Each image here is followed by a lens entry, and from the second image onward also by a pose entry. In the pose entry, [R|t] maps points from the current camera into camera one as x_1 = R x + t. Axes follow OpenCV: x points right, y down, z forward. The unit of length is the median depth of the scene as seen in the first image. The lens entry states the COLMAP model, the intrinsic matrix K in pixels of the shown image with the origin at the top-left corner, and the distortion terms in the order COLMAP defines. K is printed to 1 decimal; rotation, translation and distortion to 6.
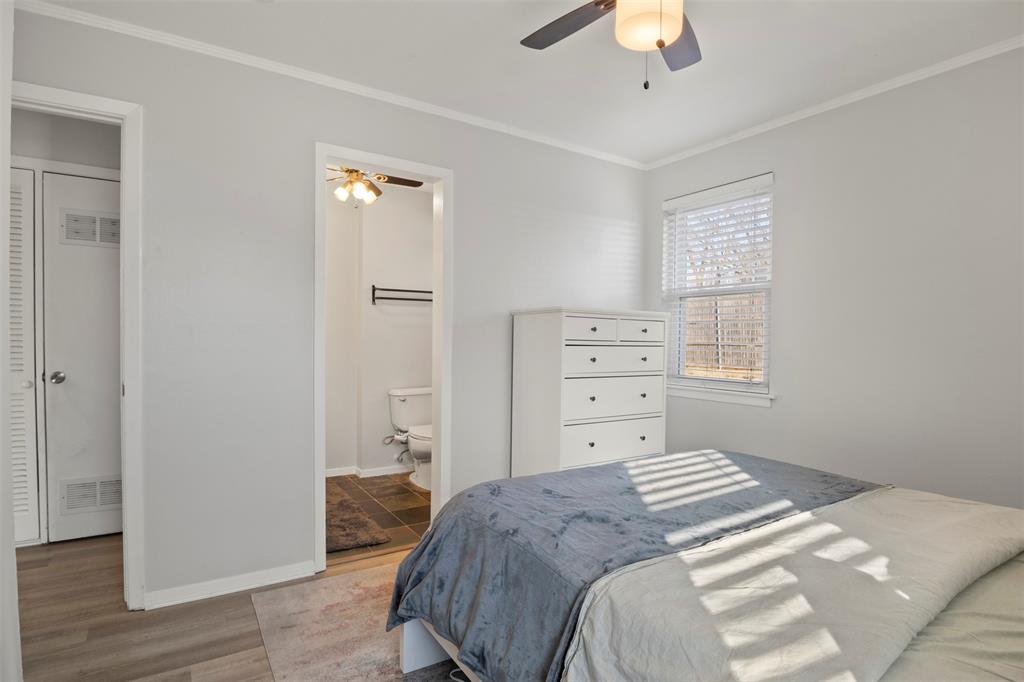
lens RADIAL K [[516.2, 0, 515.5], [0, 516.2, 342.0], [0, 0, 1]] dist [-0.043531, -0.001129]
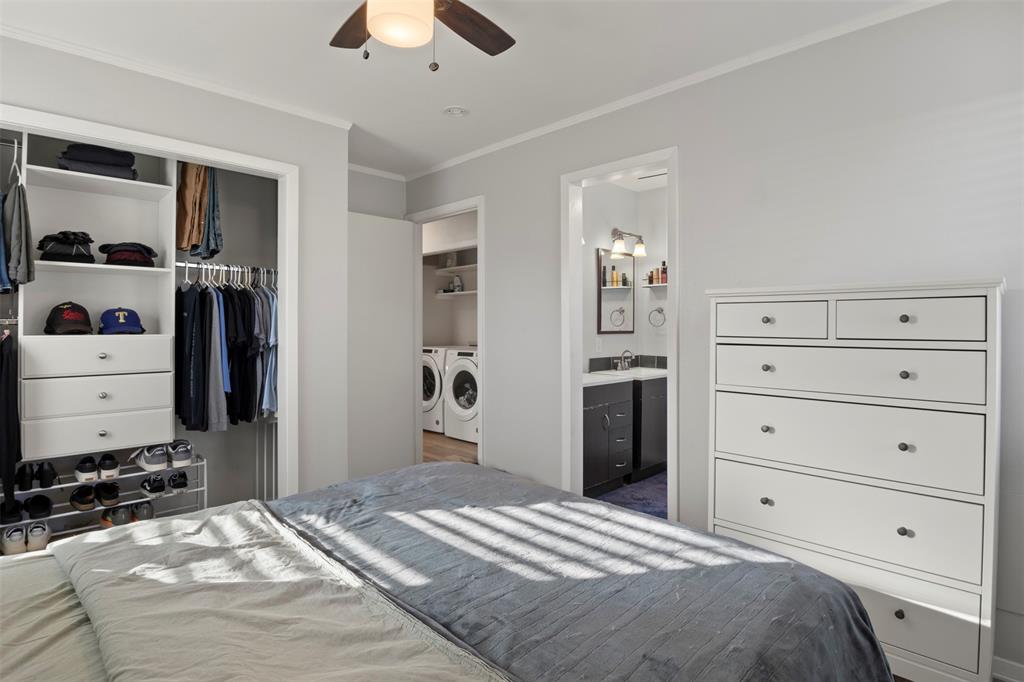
lens RADIAL K [[516.2, 0, 515.5], [0, 516.2, 334.6], [0, 0, 1]] dist [-0.043531, -0.001129]
pose [[0.224808, -0.003161, -0.974398, 0.717406], [-0.007579, 0.999959, -0.004992, -0.001230], [0.974374, 0.008507, 0.224775, 0.577690]]
